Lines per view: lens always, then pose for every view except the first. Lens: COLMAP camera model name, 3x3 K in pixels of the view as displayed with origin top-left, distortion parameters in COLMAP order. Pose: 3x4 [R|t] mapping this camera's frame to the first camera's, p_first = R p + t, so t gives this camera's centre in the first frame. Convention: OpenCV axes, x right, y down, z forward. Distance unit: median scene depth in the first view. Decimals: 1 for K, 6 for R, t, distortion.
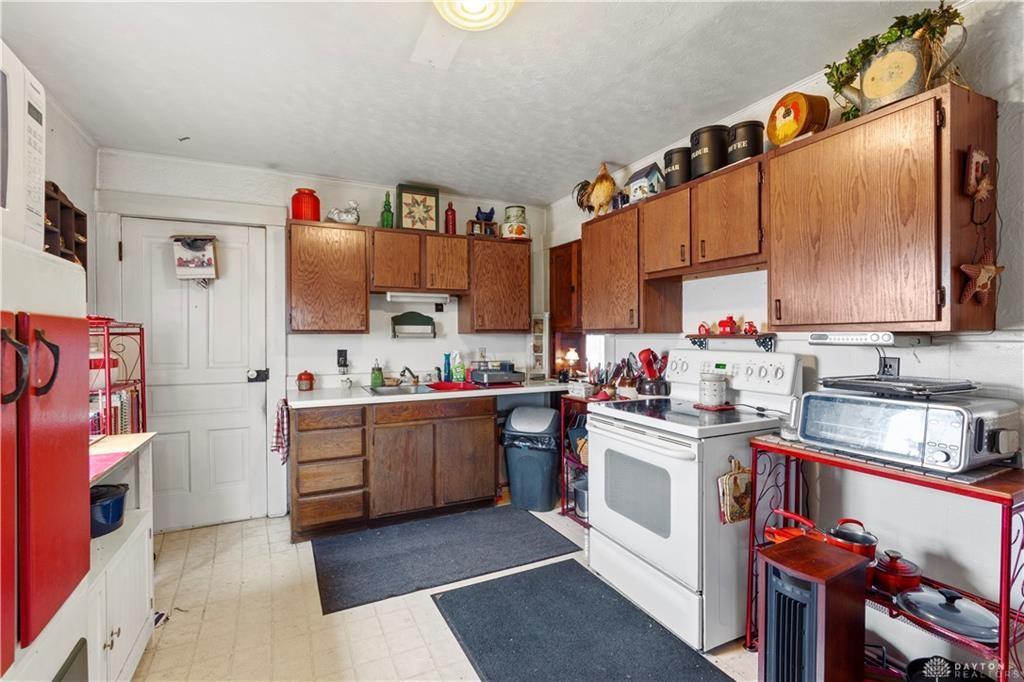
lens RADIAL K [[466.7, 0, 511.1], [0, 466.7, 342.4], [0, 0, 1]] dist [-0.010768, -0.000034]
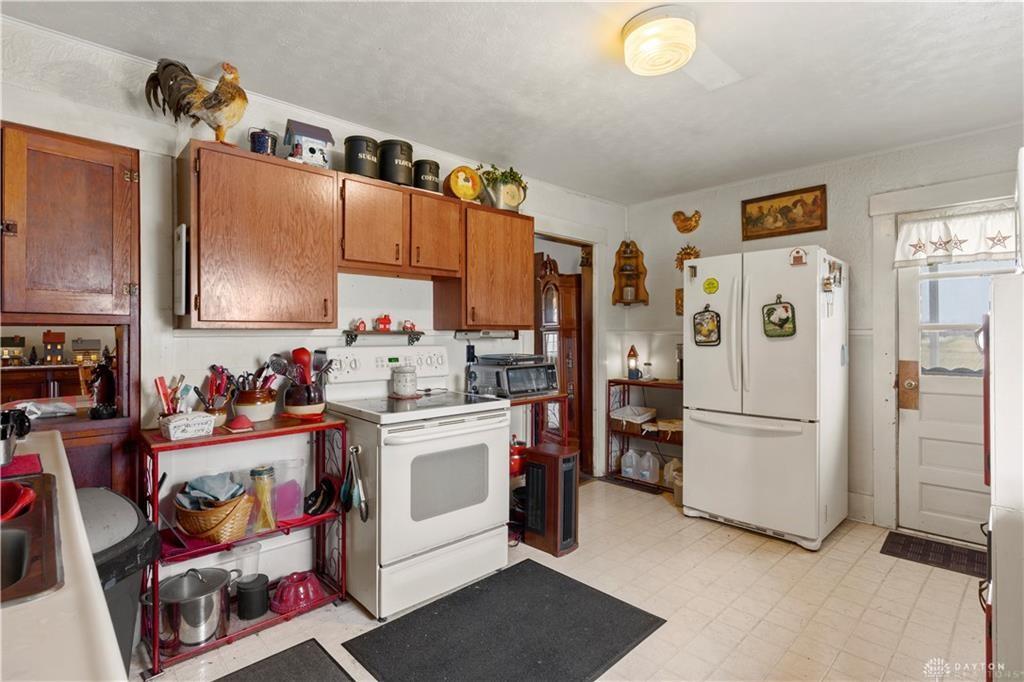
lens RADIAL K [[493.5, 0, 509.9], [0, 493.5, 331.7], [0, 0, 1]] dist [0.001438, -0.000140]
pose [[-0.303224, 0.009235, 0.952874, -0.756967], [0.015919, 0.999863, -0.004624, -0.005802], [-0.952786, 0.013766, -0.303330, 1.111004]]
